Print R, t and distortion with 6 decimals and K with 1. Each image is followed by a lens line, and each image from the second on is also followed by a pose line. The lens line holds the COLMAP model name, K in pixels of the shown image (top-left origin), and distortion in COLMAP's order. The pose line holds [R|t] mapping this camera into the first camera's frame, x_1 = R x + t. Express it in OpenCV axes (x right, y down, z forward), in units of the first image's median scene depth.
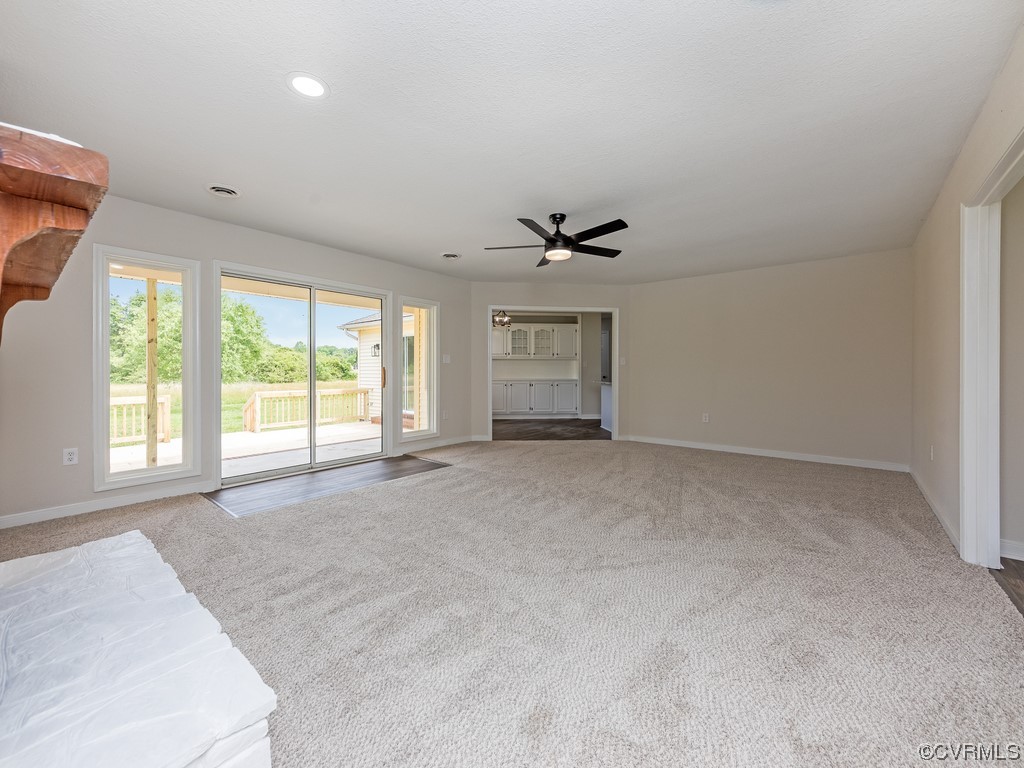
lens RADIAL K [[415.7, 0, 511.8], [0, 415.7, 374.9], [0, 0, 1]] dist [0.000662, 0.000098]
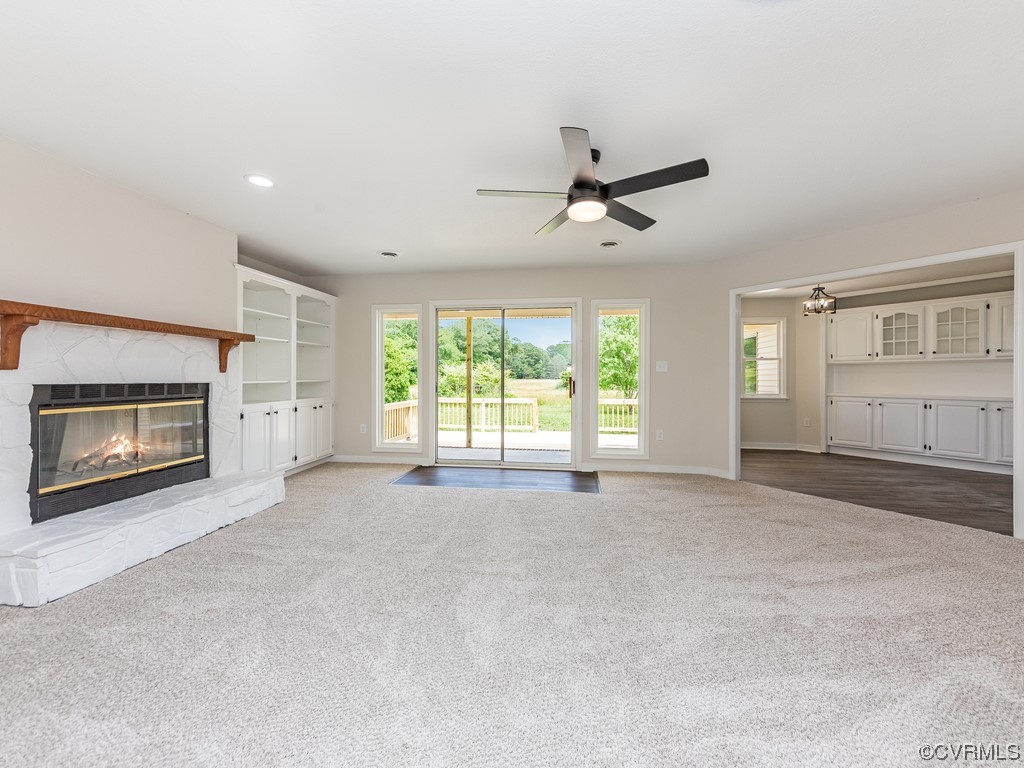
lens RADIAL K [[410.7, 0, 512.3], [0, 410.7, 376.0], [0, 0, 1]] dist [0.001568, 0.000409]
pose [[0.510838, -0.005689, -0.859658, 0.245007], [-0.011261, 0.999848, -0.013308, -0.003988], [0.859603, 0.016479, 0.510696, 0.209509]]
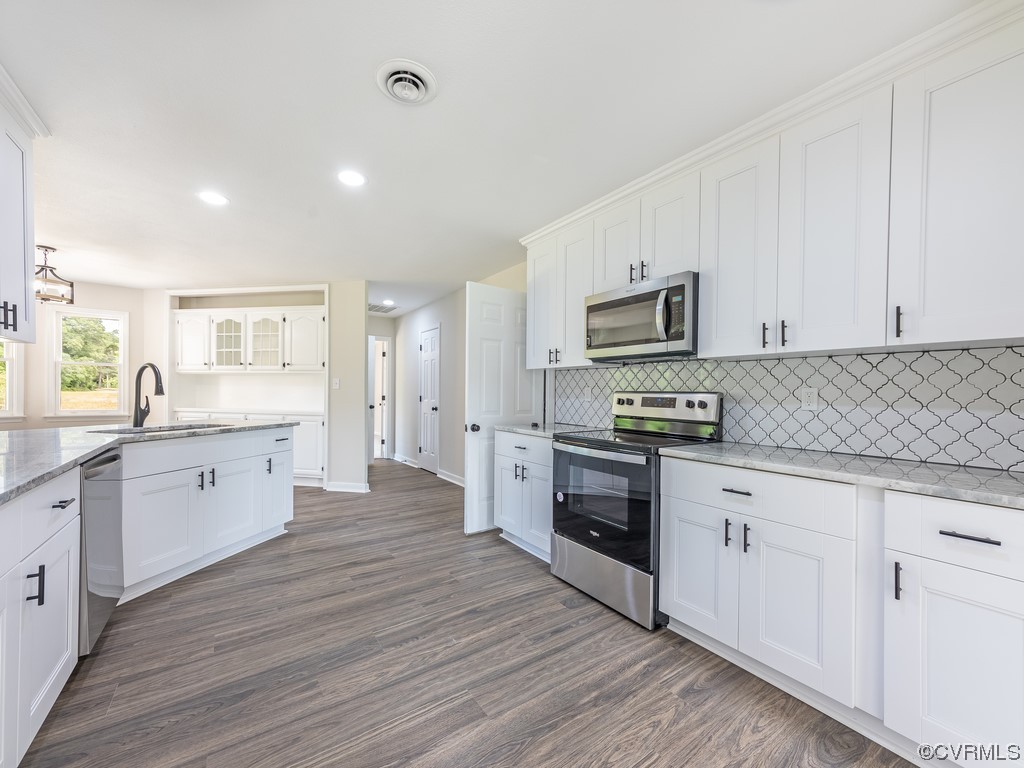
lens RADIAL K [[417.6, 0, 511.7], [0, 417.6, 396.7], [0, 0, 1]] dist [0.002549, 0.000178]
pose [[0.957089, 0.015069, -0.289403, 0.540221], [-0.016314, 0.999865, -0.001890, -0.012368], [0.289335, 0.006530, 0.957206, 0.577752]]
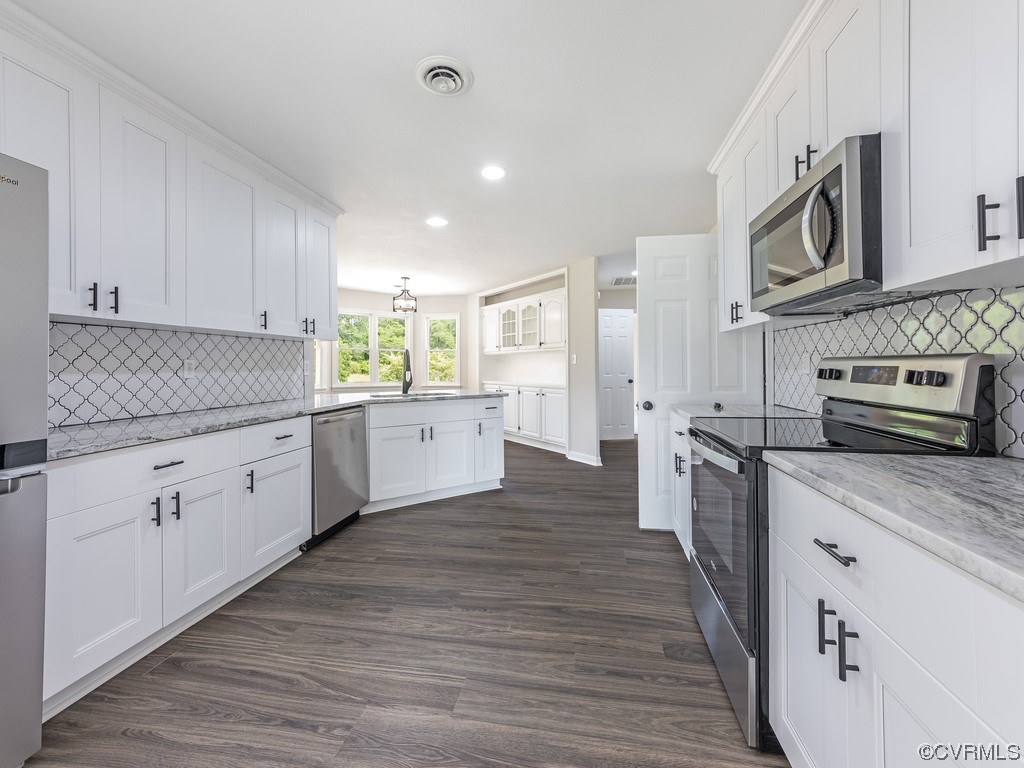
lens RADIAL K [[420.5, 0, 512.4], [0, 420.5, 365.3], [0, 0, 1]] dist [0.000509, -0.000290]
pose [[0.477907, -0.006285, -0.878388, 0.629261], [-0.002241, 0.999962, -0.008375, -0.012737], [0.878408, 0.005971, 0.477875, 0.674899]]
